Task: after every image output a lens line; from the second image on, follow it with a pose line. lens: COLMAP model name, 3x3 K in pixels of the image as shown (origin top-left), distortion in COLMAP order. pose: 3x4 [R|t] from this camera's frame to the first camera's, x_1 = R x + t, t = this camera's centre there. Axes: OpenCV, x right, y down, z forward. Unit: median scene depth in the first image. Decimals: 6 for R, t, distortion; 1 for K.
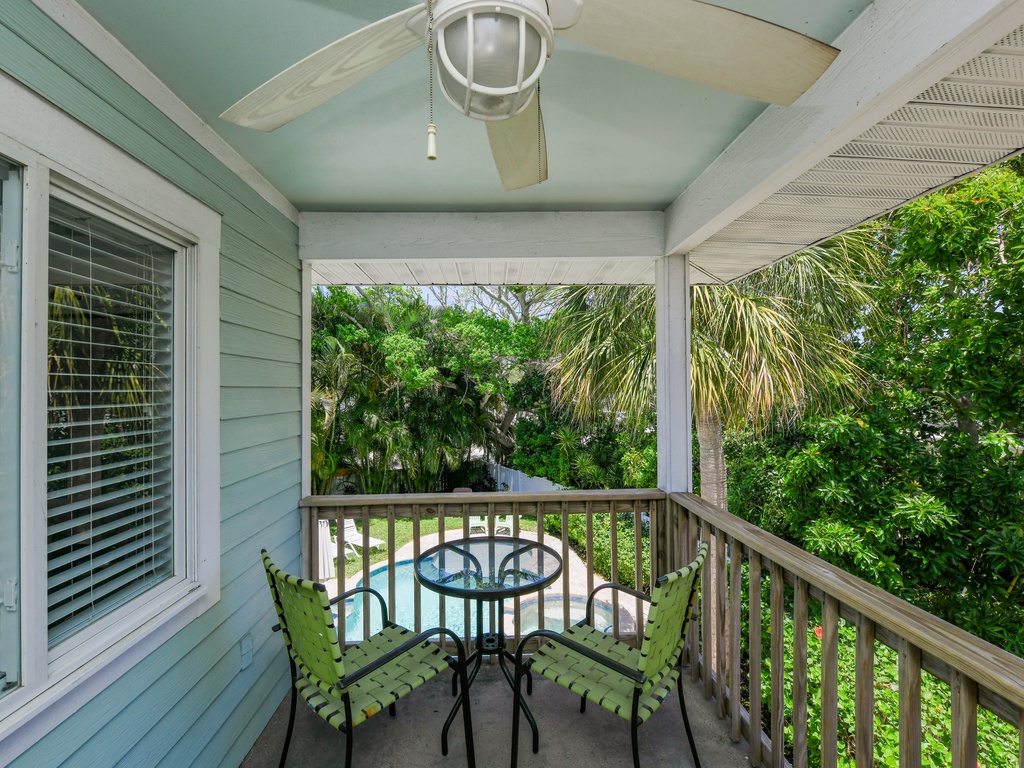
lens RADIAL K [[470.4, 0, 512.7], [0, 470.4, 389.0], [0, 0, 1]] dist [-0.004709, -0.002246]
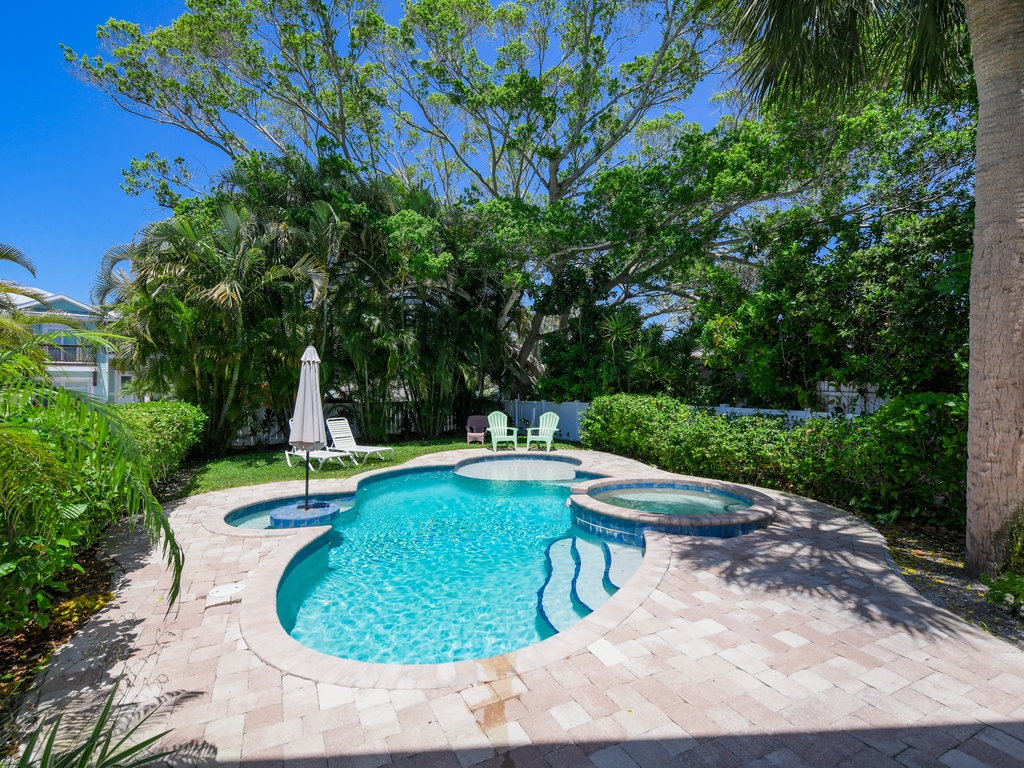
lens RADIAL K [[470.4, 0, 513.6], [0, 470.4, 385.5], [0, 0, 1]] dist [-0.004709, -0.002246]
pose [[0.999791, -0.003004, 0.020236, -0.073224], [0.003085, 0.999987, -0.003976, 0.189965], [-0.020224, 0.004038, 0.999787, 0.182410]]
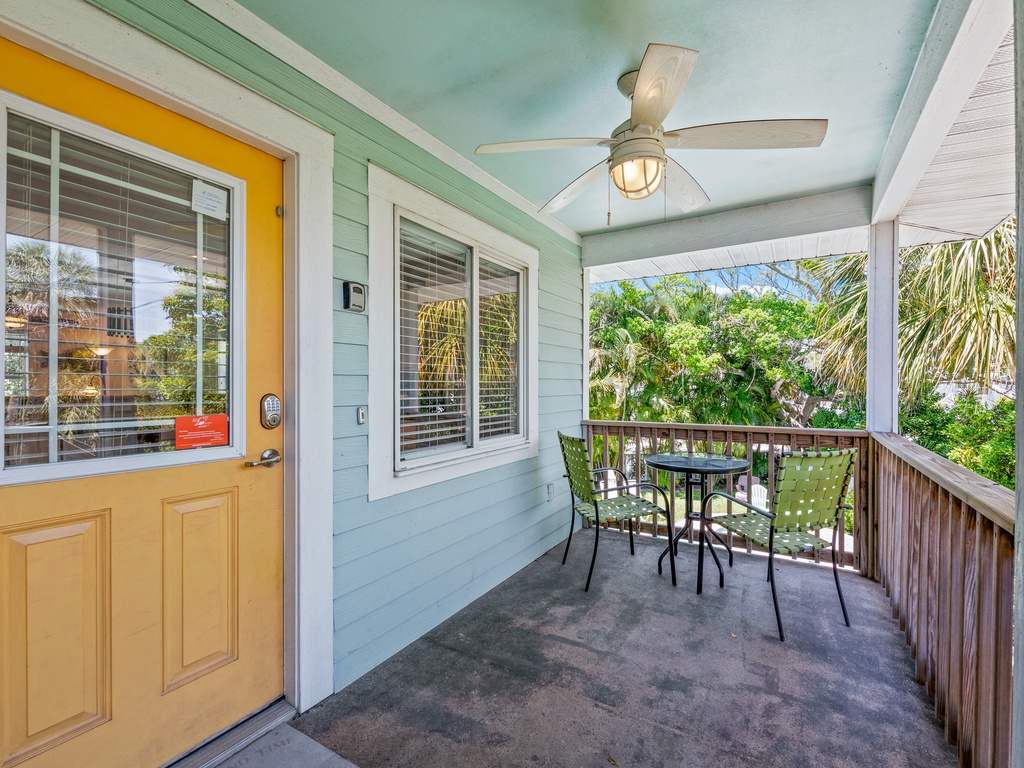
lens RADIAL K [[470.4, 0, 535.0], [0, 470.4, 381.3], [0, 0, 1]] dist [-0.004709, -0.002246]
pose [[0.843688, 0.003116, -0.536824, 0.047057], [-0.005653, 0.999979, -0.003080, 0.019714], [0.536803, 0.005633, 0.843689, -0.075184]]
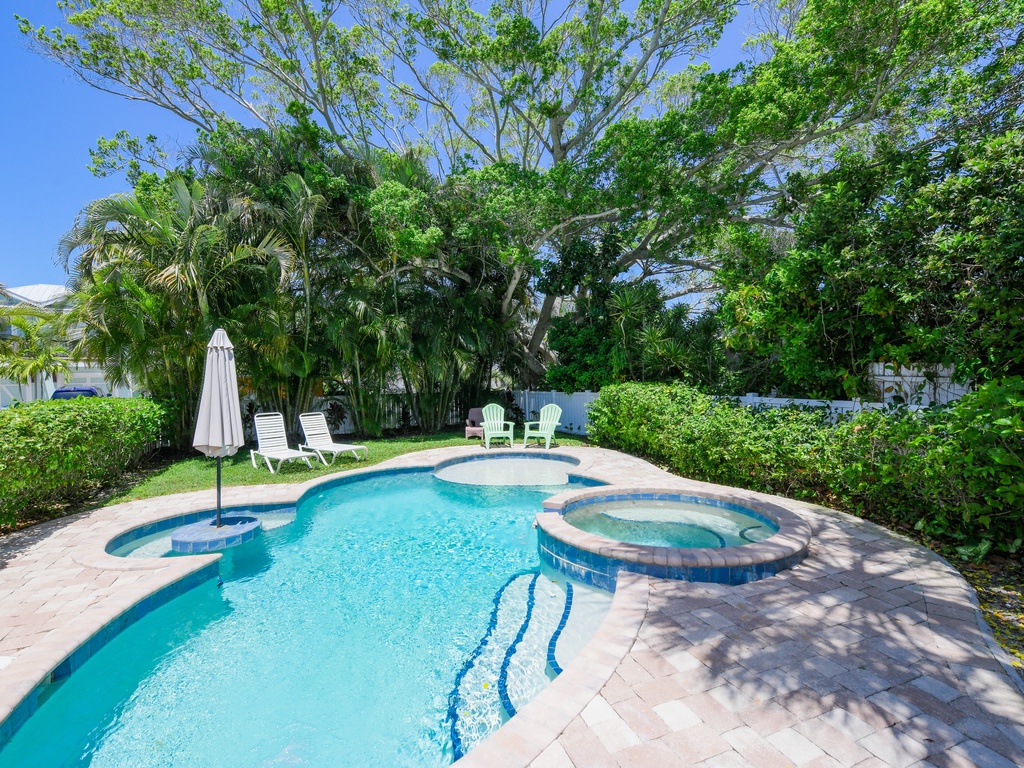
lens RADIAL K [[470.4, 0, 513.2], [0, 470.4, 387.1], [0, 0, 1]] dist [-0.004709, -0.002246]
pose [[0.998461, -0.015137, -0.053350, -0.014224], [0.016202, 0.999677, 0.019582, 0.191972], [0.053037, -0.020416, 0.998384, 0.271432]]
